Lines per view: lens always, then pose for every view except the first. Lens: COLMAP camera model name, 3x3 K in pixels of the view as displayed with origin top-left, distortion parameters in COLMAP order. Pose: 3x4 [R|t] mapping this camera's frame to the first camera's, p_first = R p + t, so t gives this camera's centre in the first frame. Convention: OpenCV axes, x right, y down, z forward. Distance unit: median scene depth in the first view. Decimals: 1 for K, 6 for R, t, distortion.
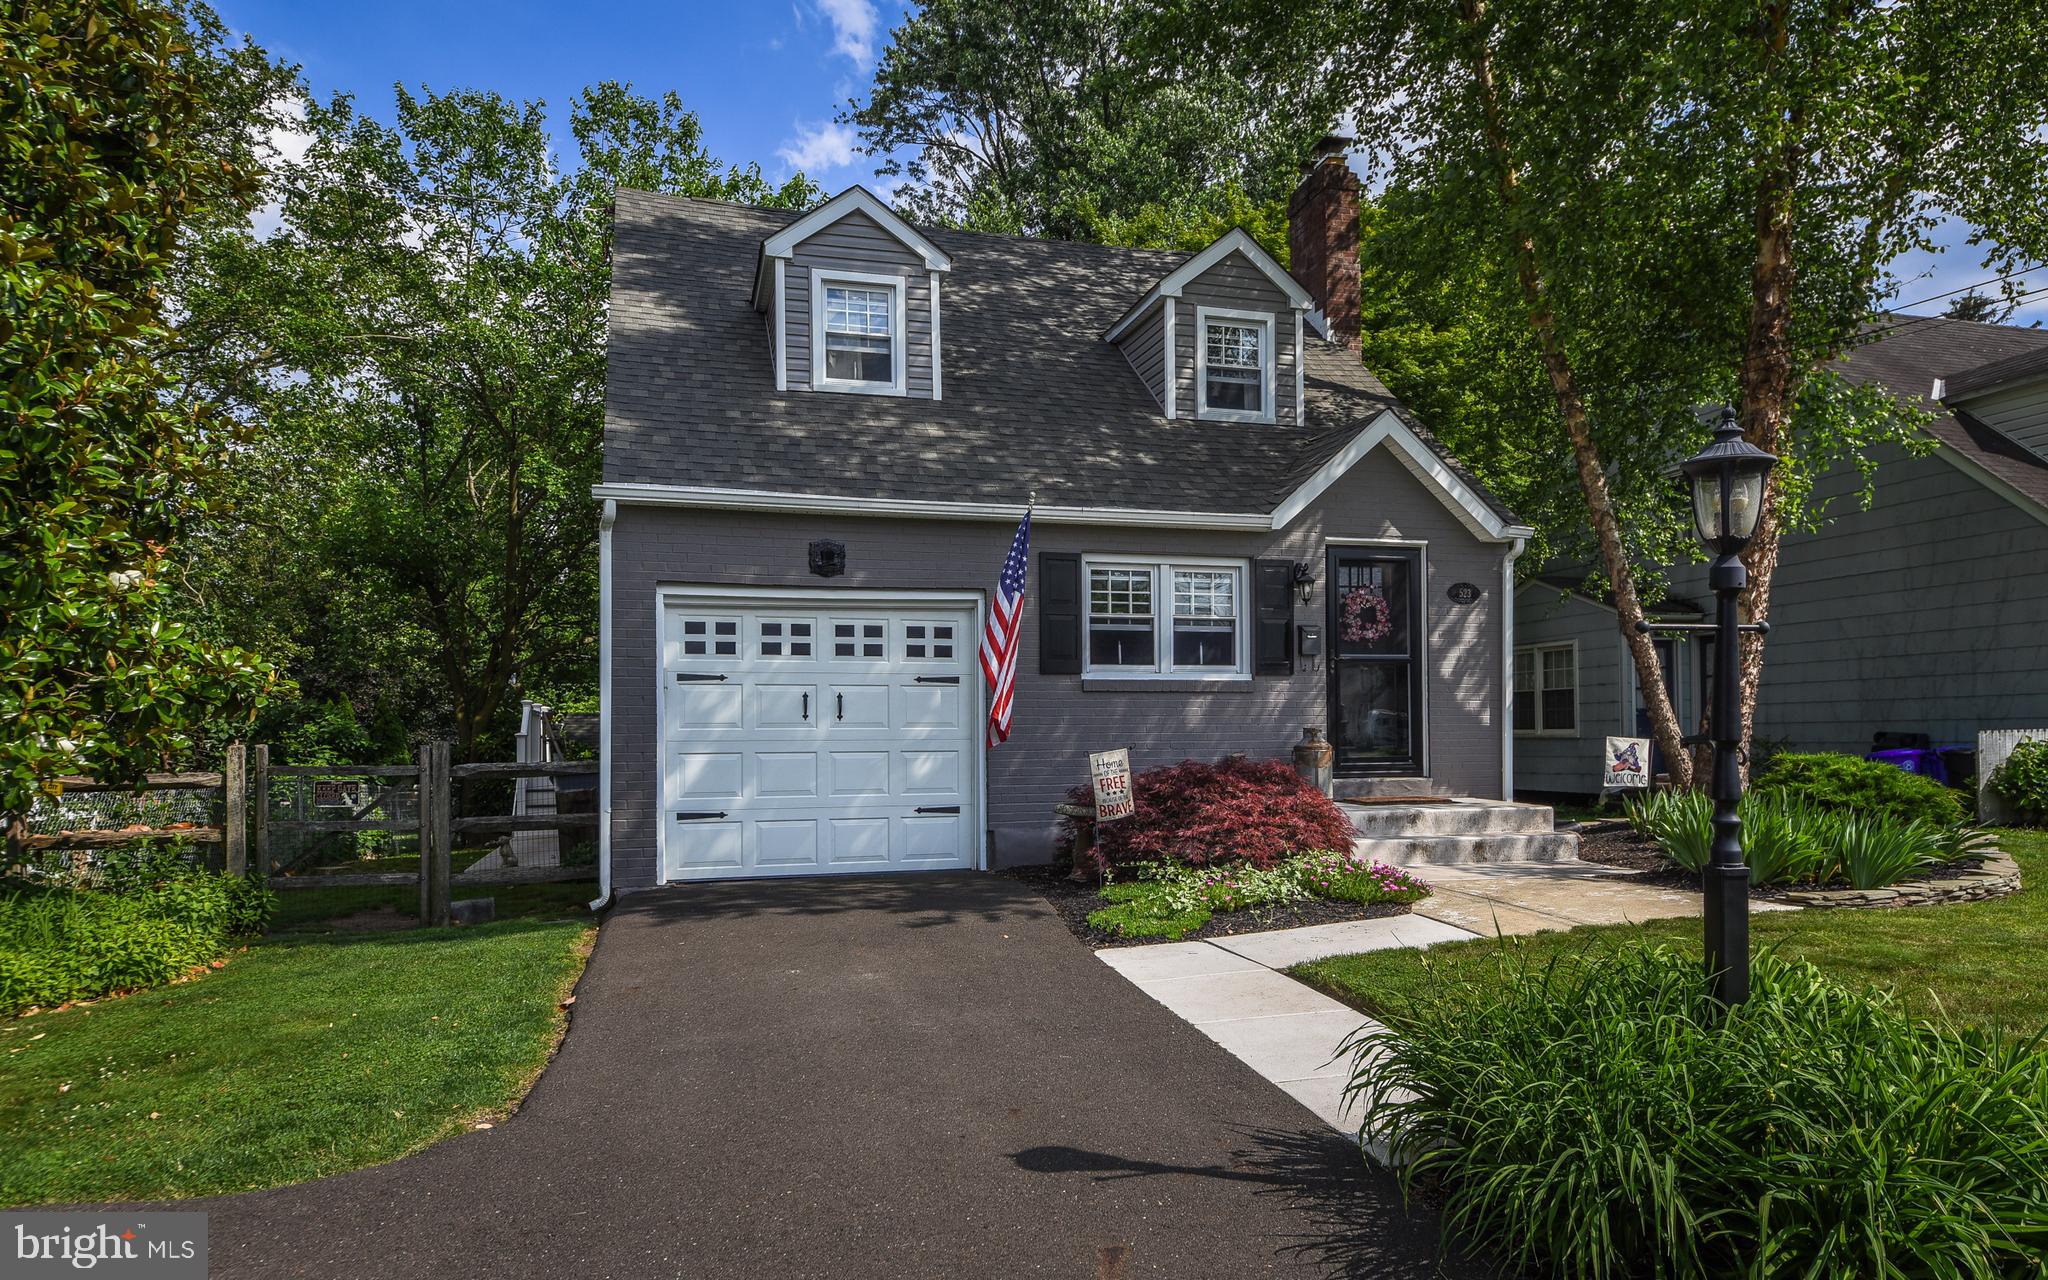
lens RADIAL K [[1365.5, 0, 1022.0], [0, 1365.5, 734.5], [0, 0, 1]] dist [0.024569, 0.000621]
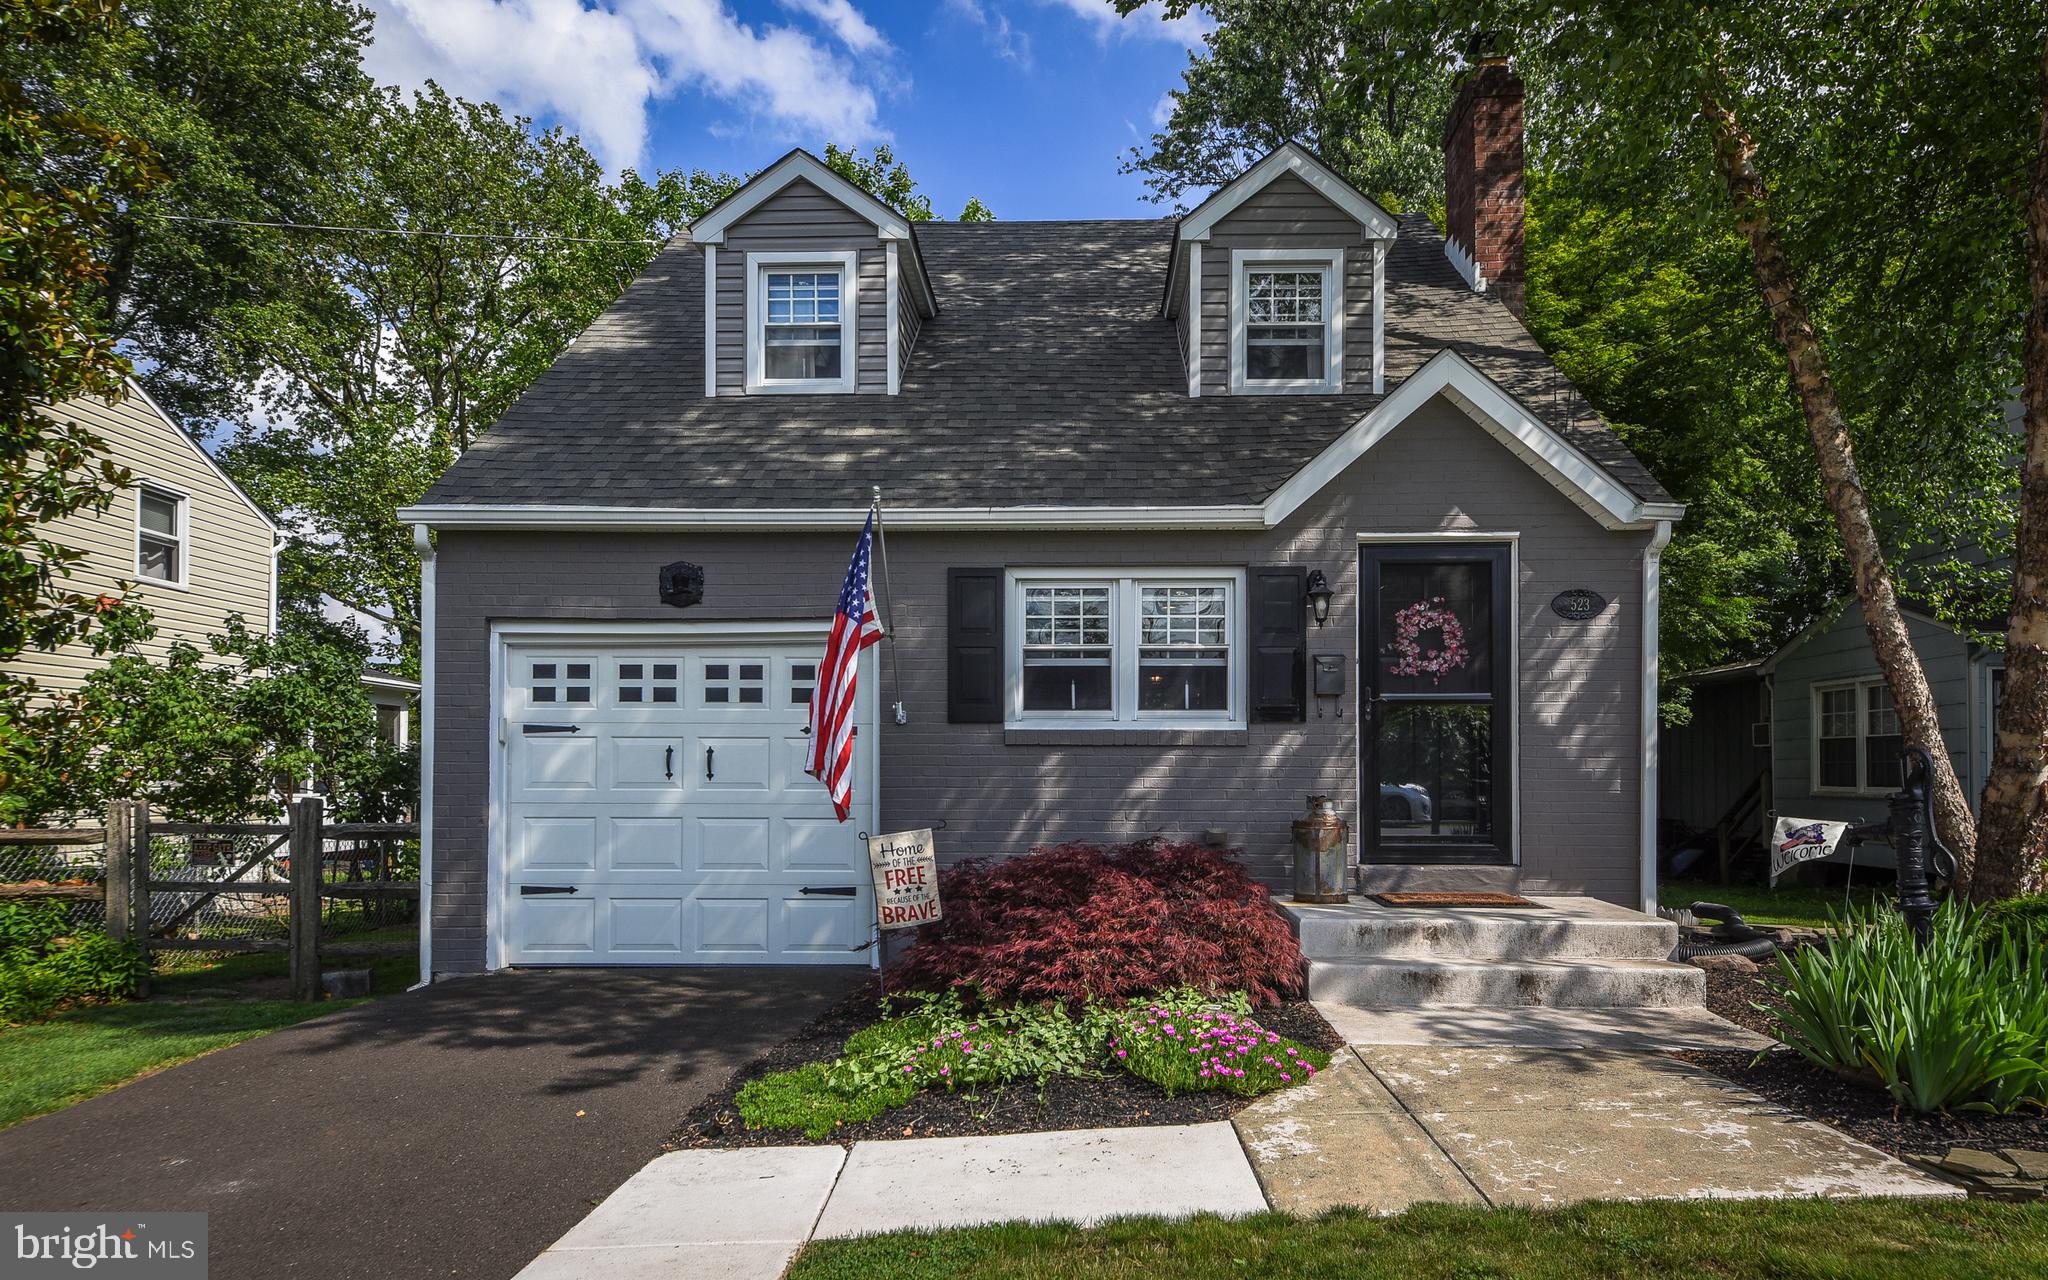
lens RADIAL K [[1233.8, 0, 1029.5], [0, 1233.8, 761.6], [0, 0, 1]] dist [0.038201, -0.050082]
pose [[0.948599, 0.006461, -0.316414, 0.271585], [-0.008468, 0.999952, -0.004966, -0.018191], [0.316367, 0.007390, 0.948608, 0.326390]]
